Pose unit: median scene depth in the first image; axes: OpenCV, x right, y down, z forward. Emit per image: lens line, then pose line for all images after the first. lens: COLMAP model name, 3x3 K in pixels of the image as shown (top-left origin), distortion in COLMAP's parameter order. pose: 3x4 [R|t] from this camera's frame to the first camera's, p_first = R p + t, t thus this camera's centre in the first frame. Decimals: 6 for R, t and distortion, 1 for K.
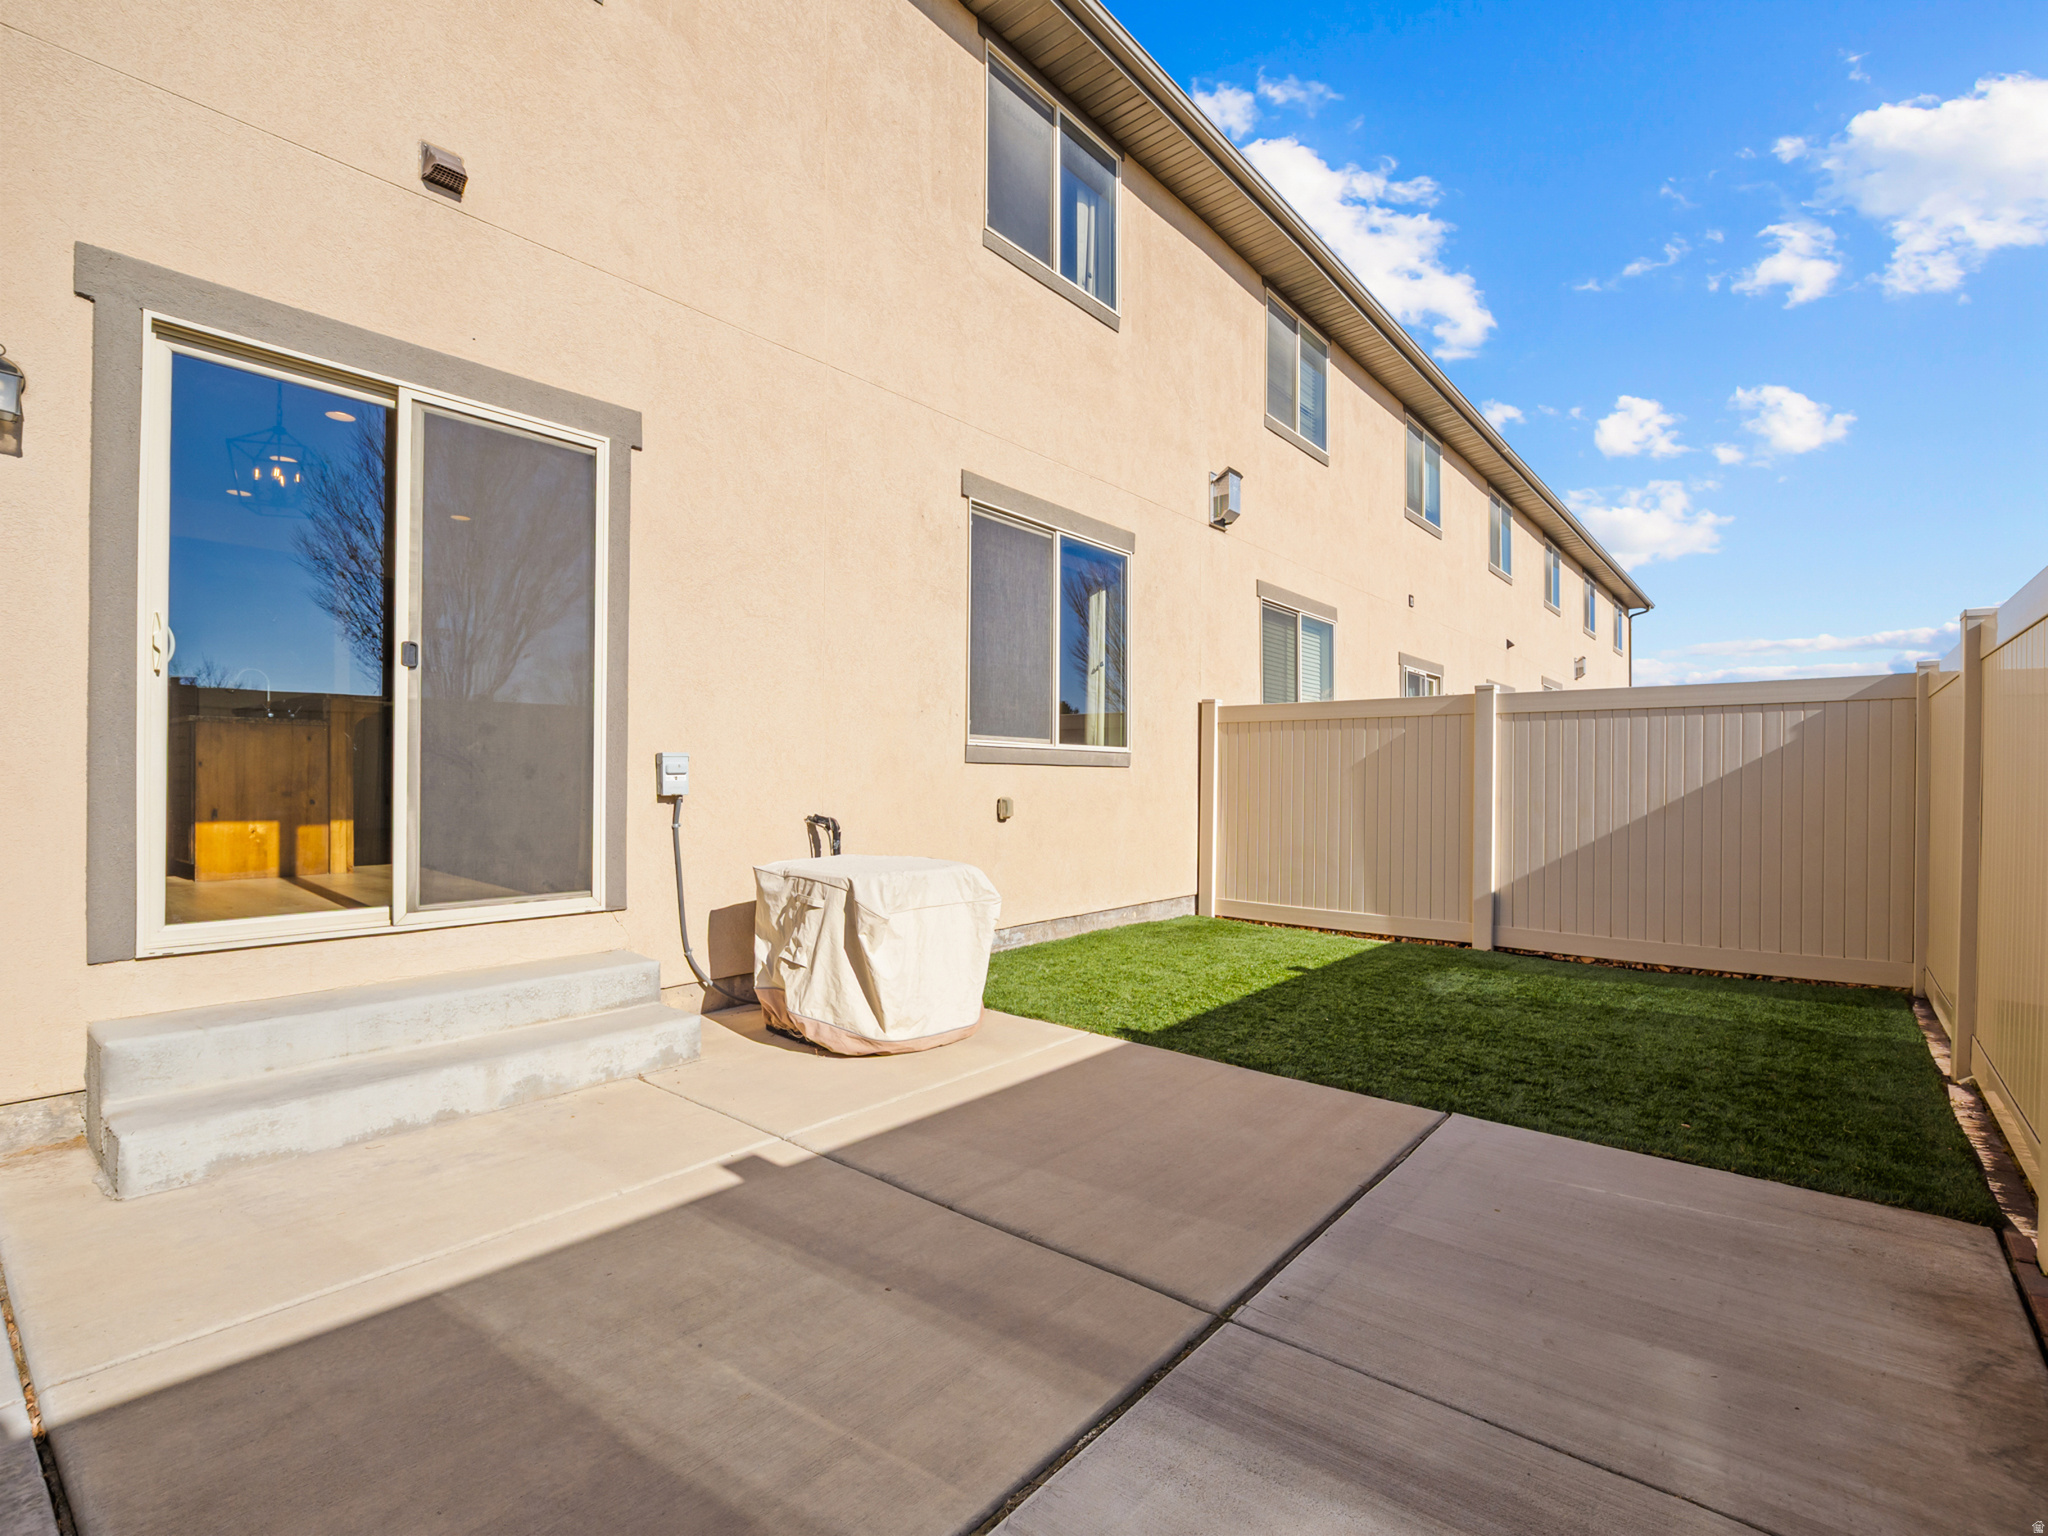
lens RADIAL K [[955.6, 0, 1024.0], [0, 955.6, 768.0], [0, 0, 1]] dist [-0.013752, -0.000106]
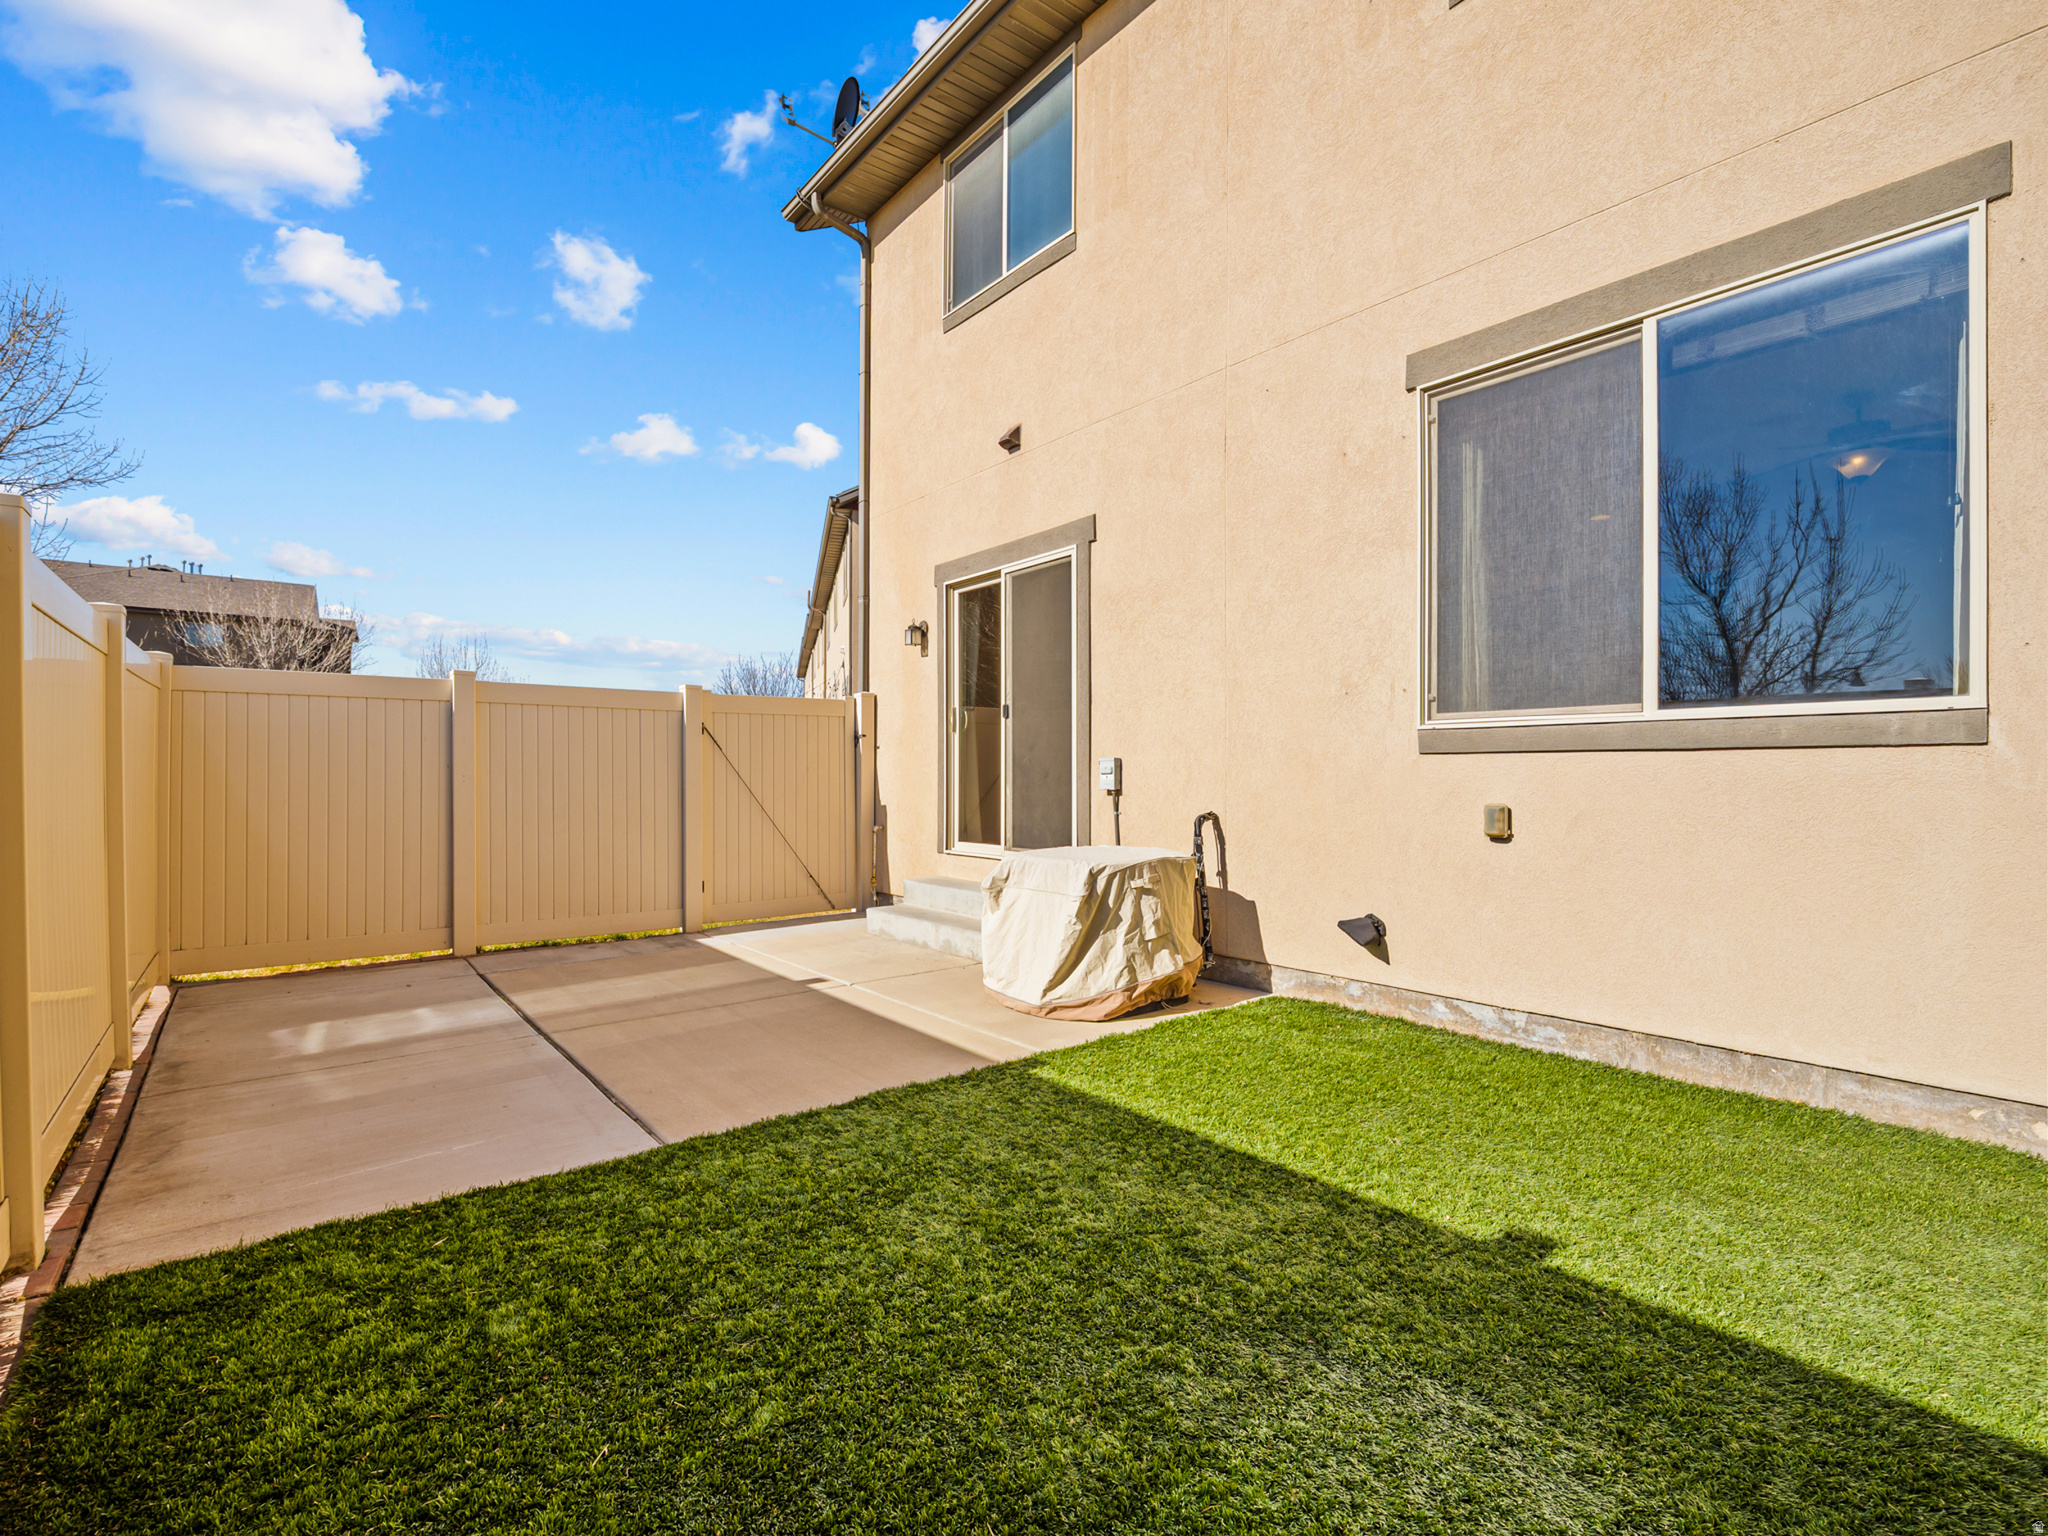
lens RADIAL K [[959.3, 0, 1024.0], [0, 959.3, 768.0], [0, 0, 1]] dist [-0.014054, -0.000456]
pose [[-0.204113, -0.014593, -0.978839, 1.022941], [0.010143, 0.999804, -0.017021, 0.020440], [0.978895, -0.013403, -0.203924, 1.229073]]
